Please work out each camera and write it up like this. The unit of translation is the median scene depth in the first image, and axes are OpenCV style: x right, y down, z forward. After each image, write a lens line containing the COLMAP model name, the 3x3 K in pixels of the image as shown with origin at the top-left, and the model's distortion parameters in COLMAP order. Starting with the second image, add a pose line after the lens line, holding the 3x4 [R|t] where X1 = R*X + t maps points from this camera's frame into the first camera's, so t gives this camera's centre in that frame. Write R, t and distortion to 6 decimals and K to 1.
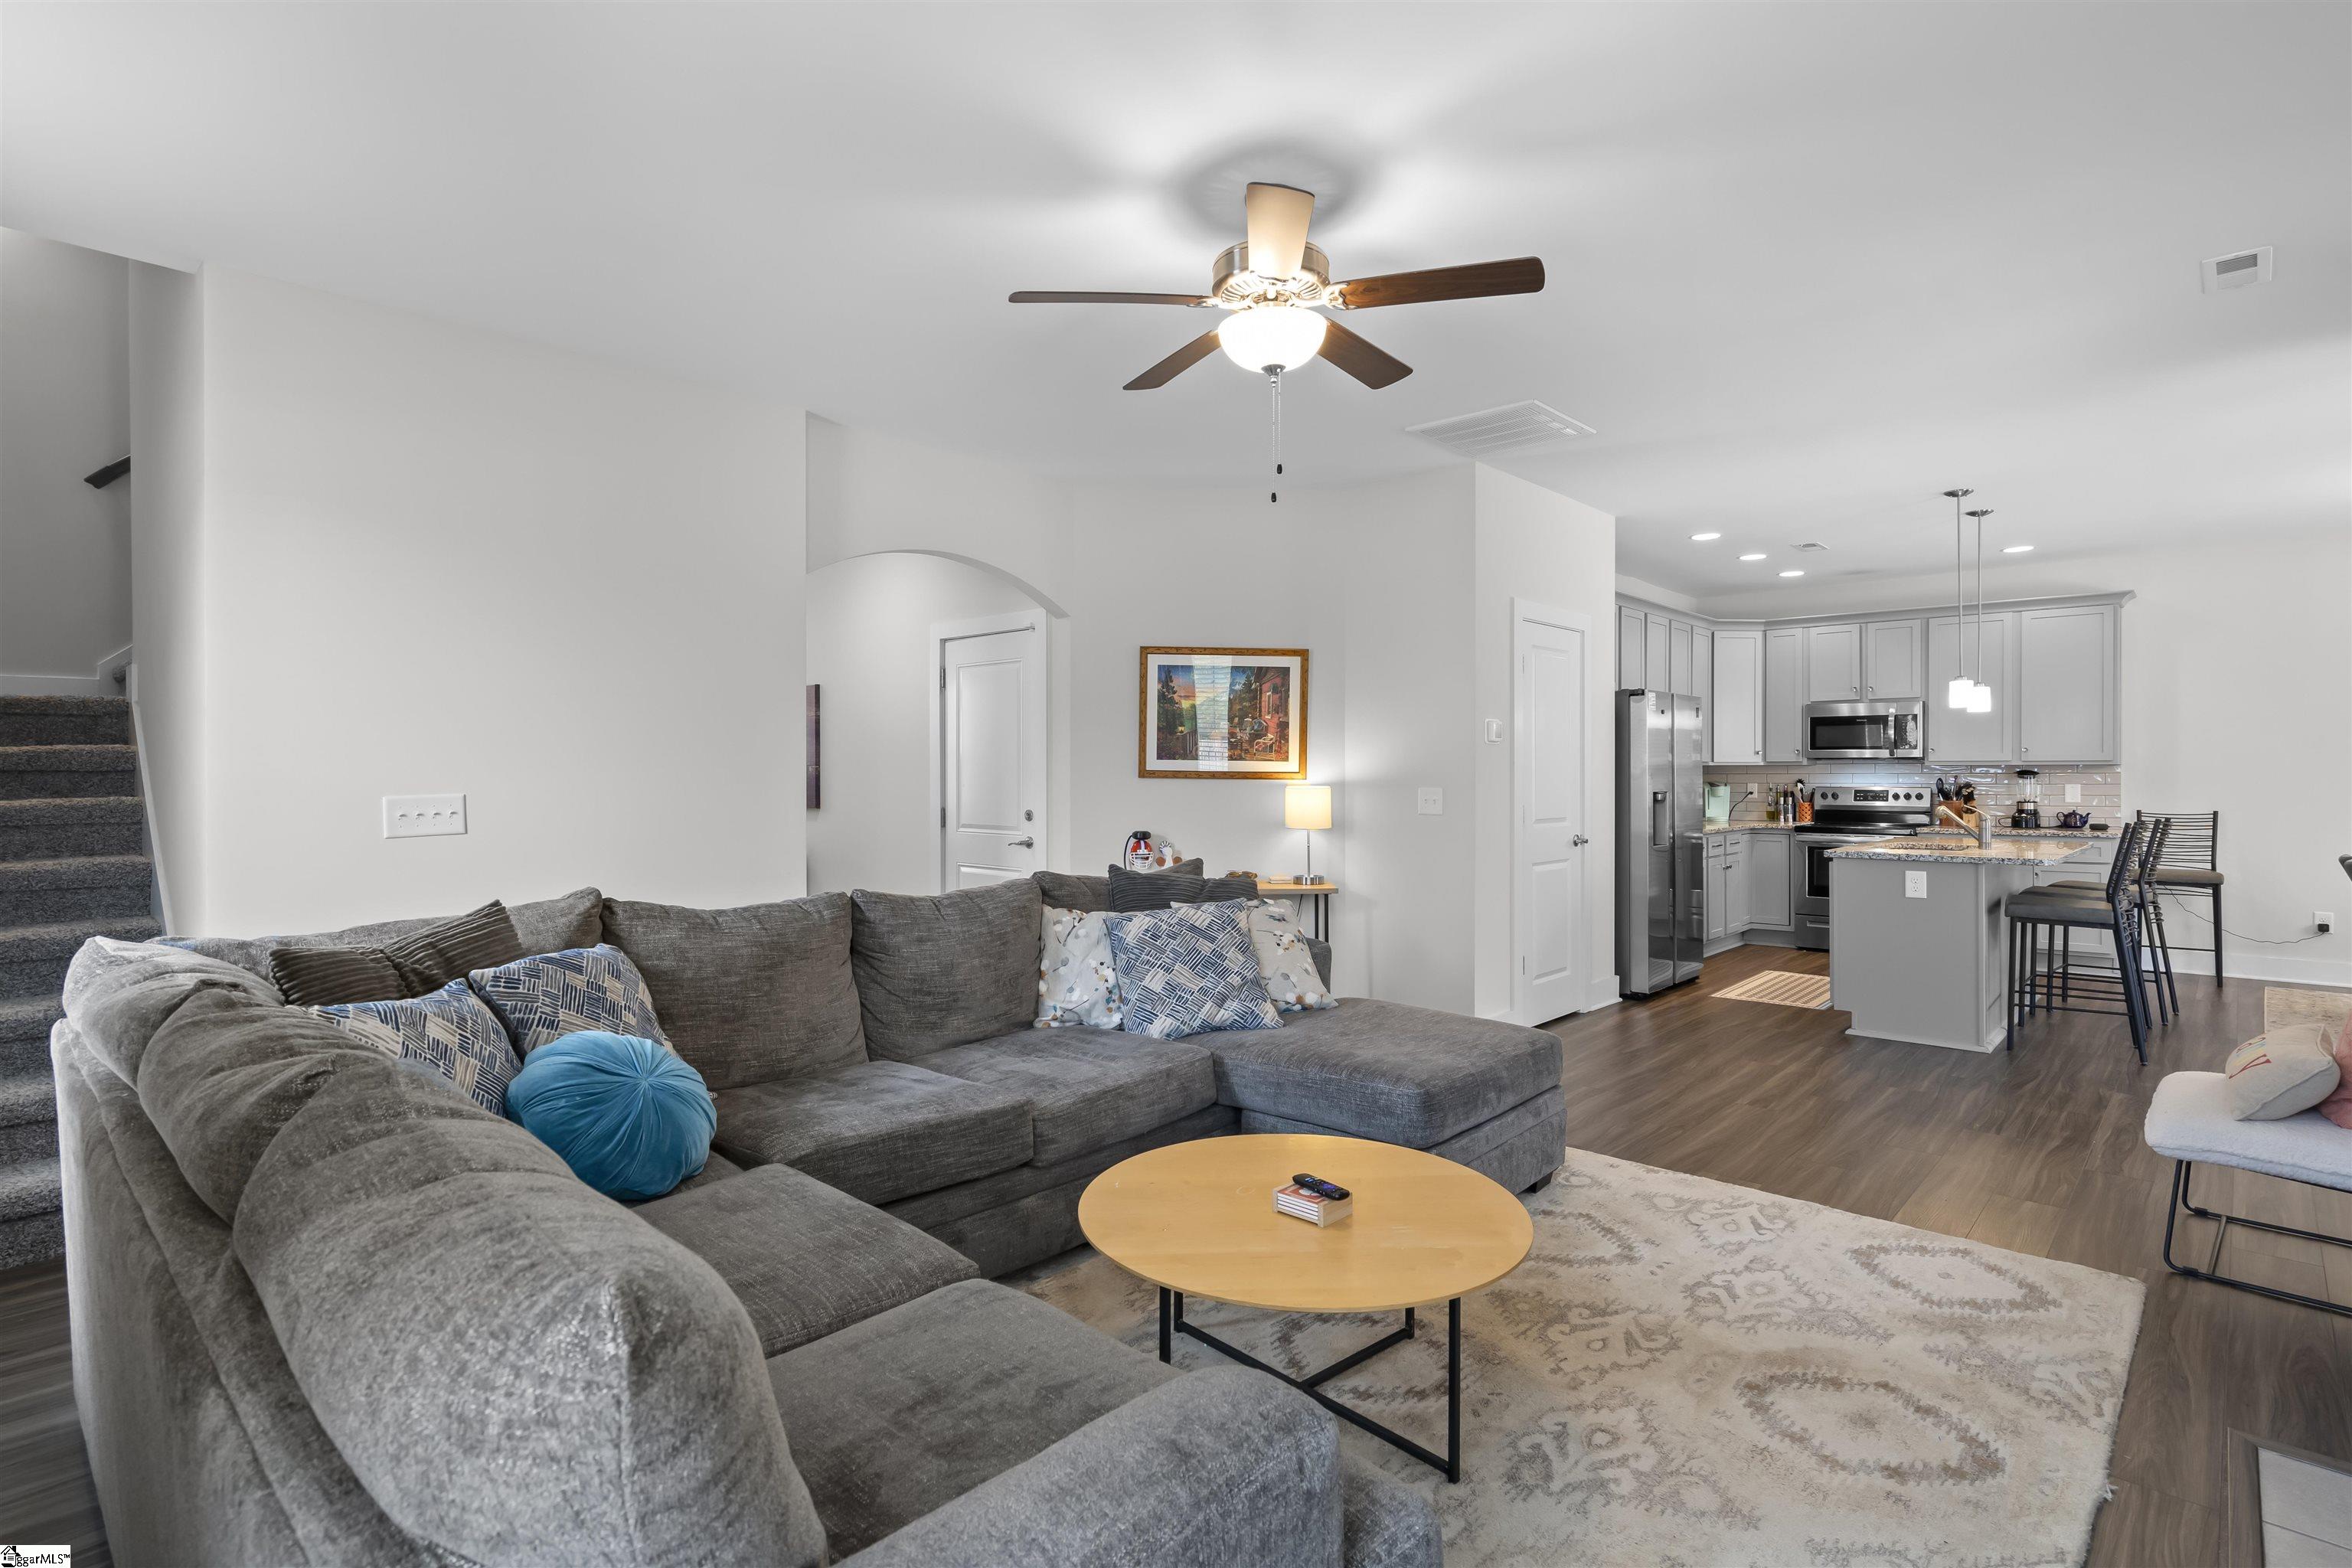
lens RADIAL K [[1143.5, 0, 1176.0], [0, 1143.5, 784.0], [0, 0, 1]] dist [0.003381, 0.000342]
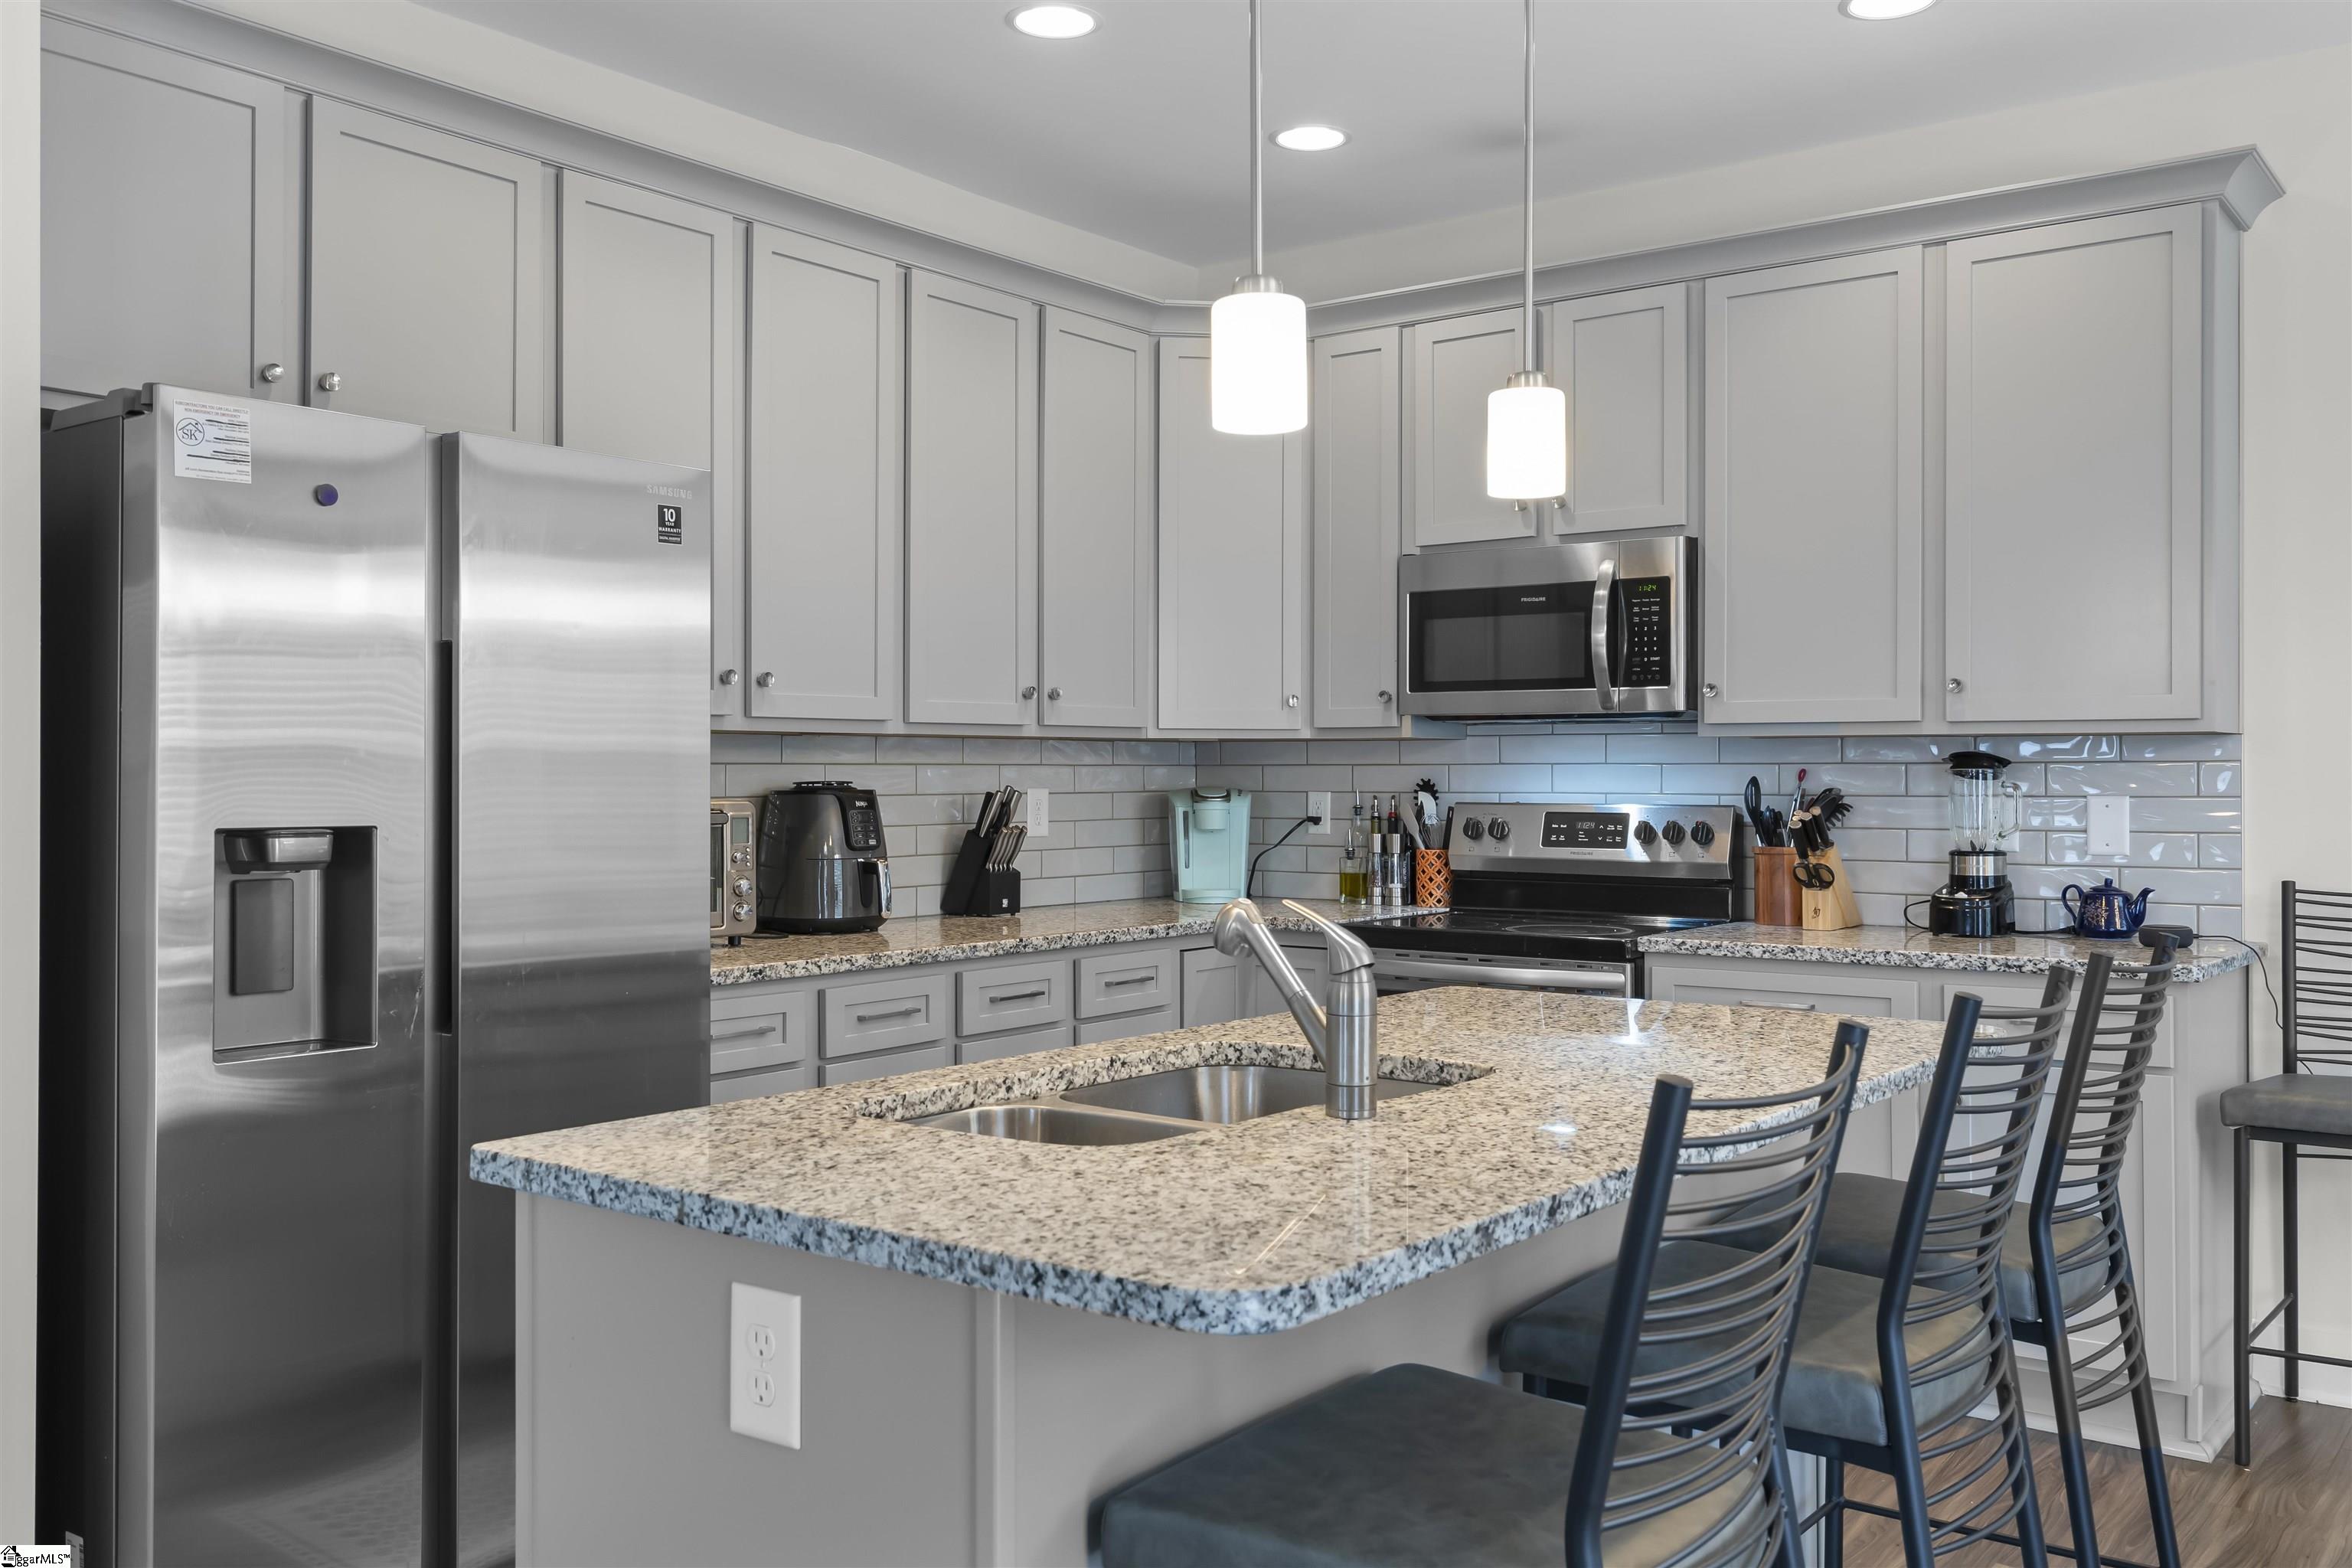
lens RADIAL K [[1975.9, 0, 1176.0], [0, 1975.9, 784.0], [0, 0, 1]] dist [-0.011280, -0.005382]
pose [[0.995408, 0.003516, 0.095657, 0.450755], [-0.003178, 0.999988, -0.003686, -0.000663], [-0.095669, 0.003365, 0.995407, 0.459036]]
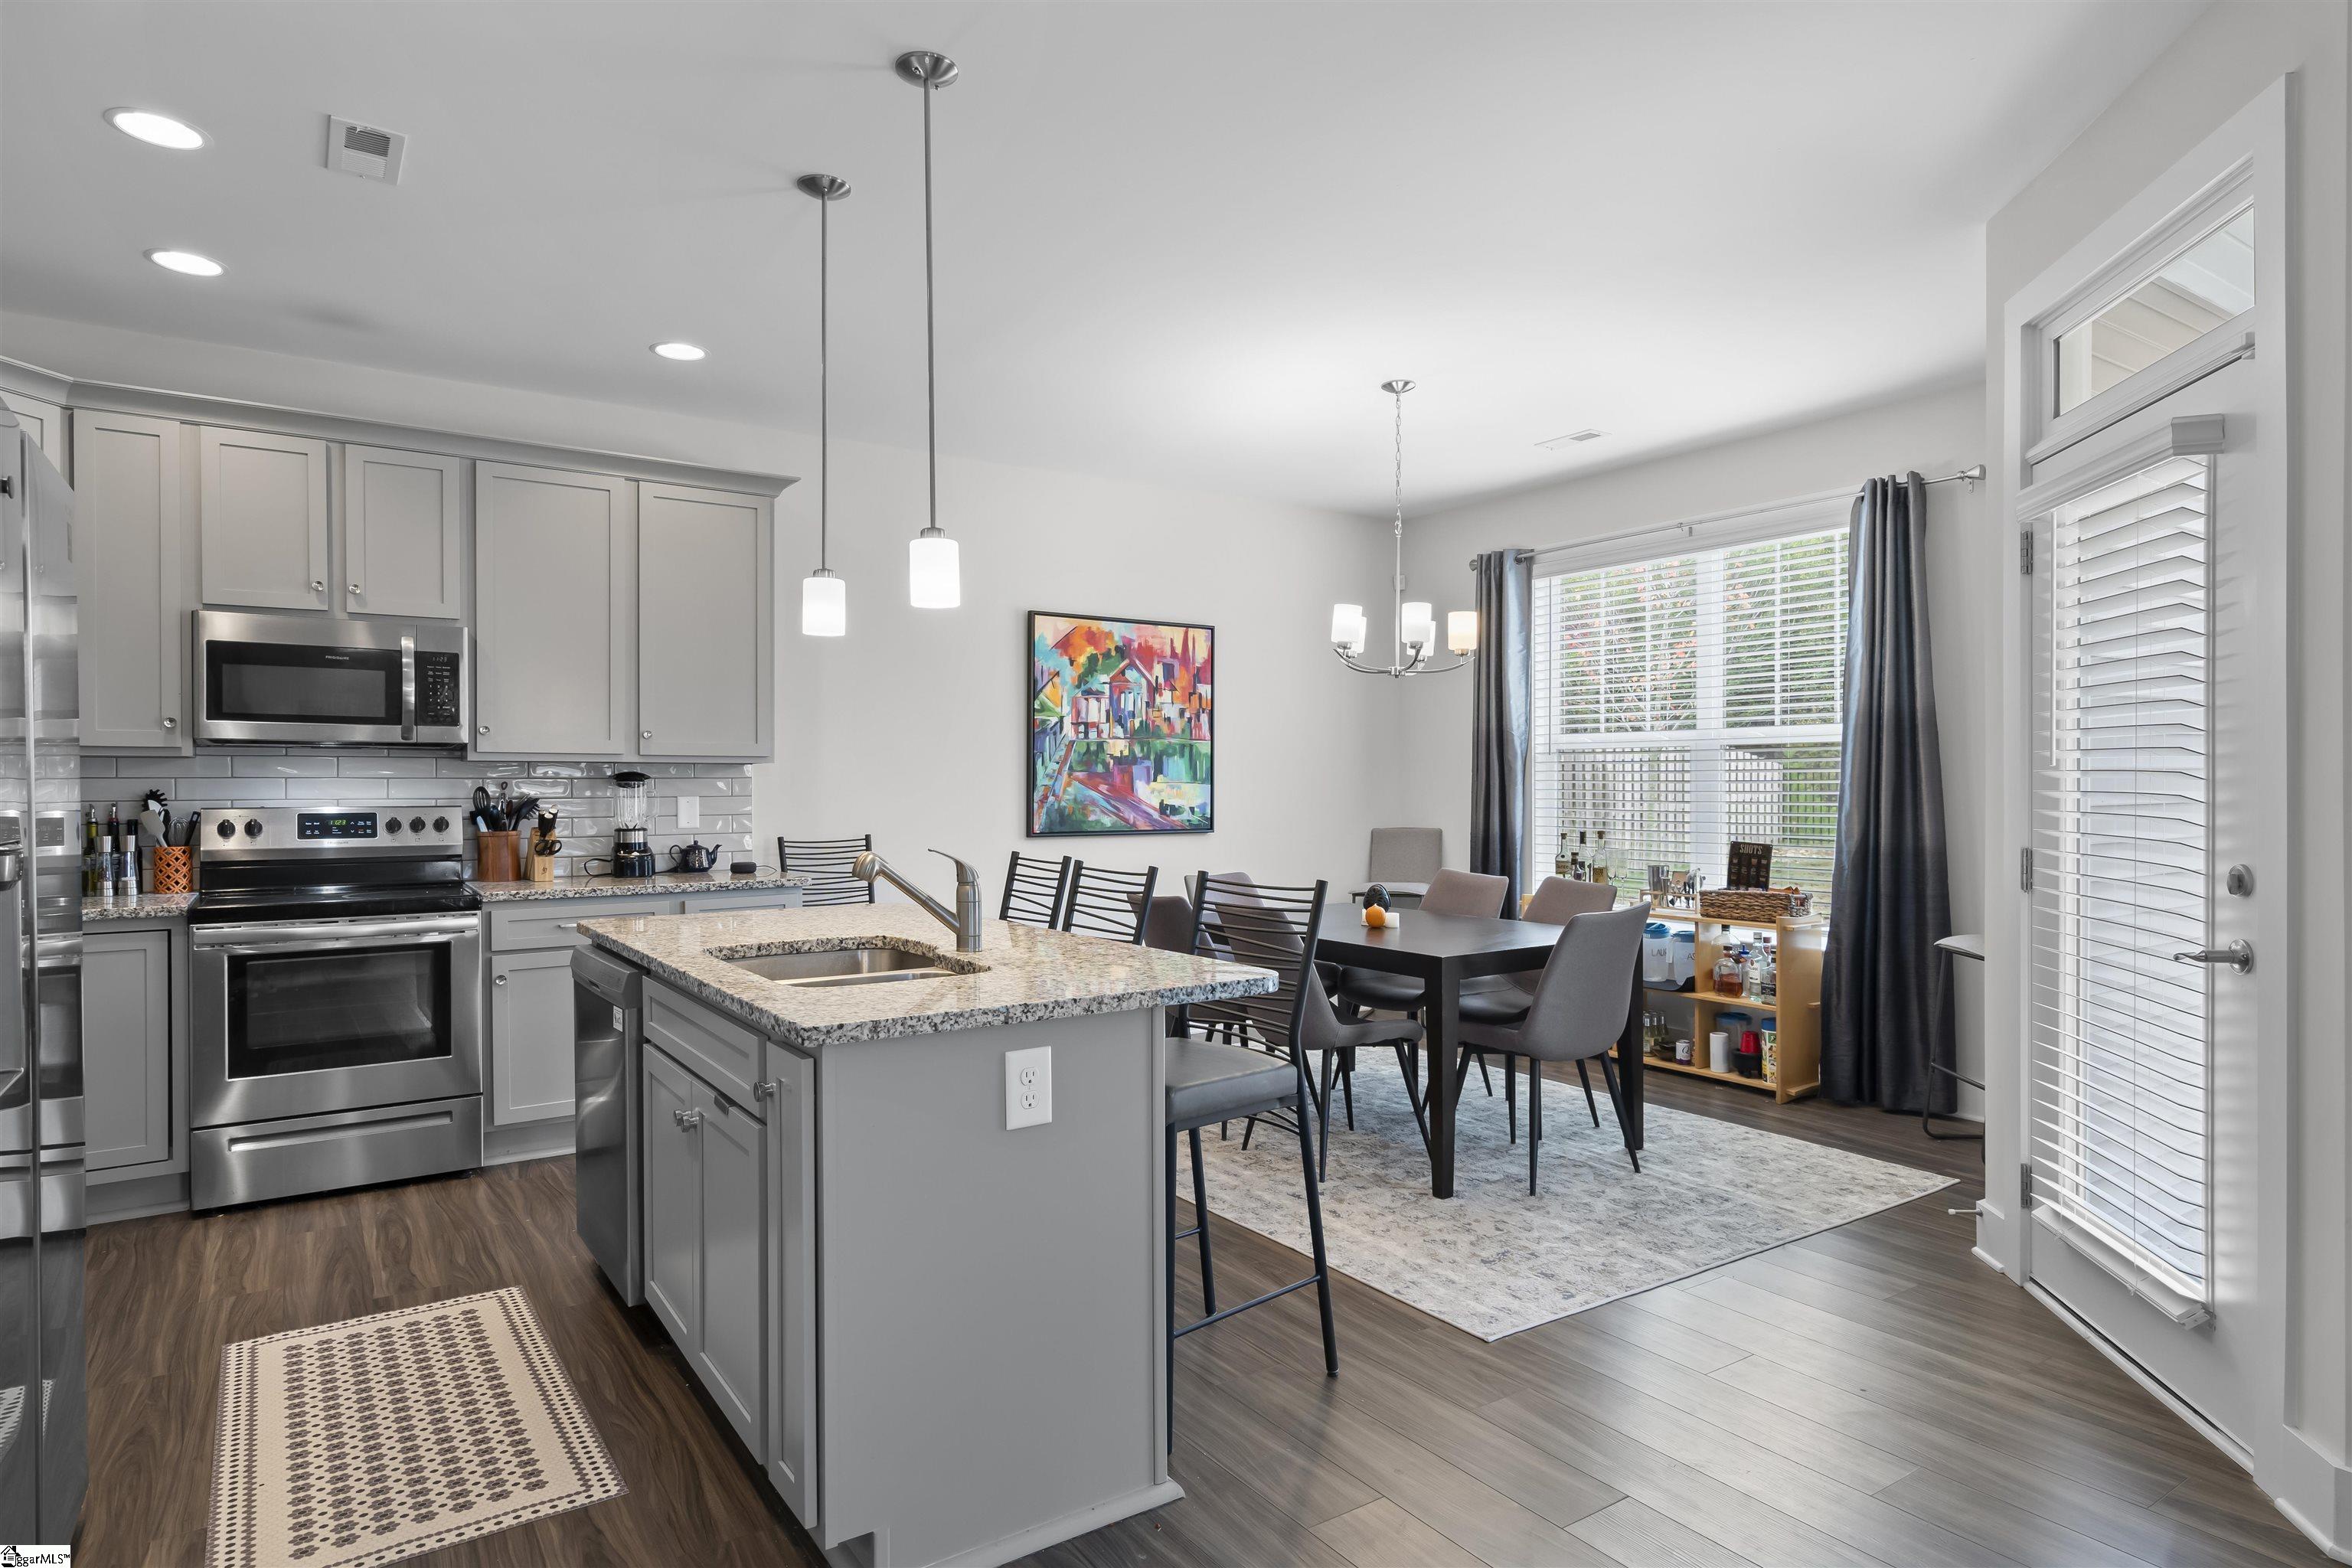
lens RADIAL K [[1302.4, 0, 1176.0], [0, 1302.4, 784.0], [0, 0, 1]] dist [0.013938, 0.001356]
pose [[0.230019, 0.001579, 0.973185, 0.179493], [0.008309, 0.999959, -0.003586, -0.001907], [-0.973151, 0.008911, 0.229996, 0.573624]]
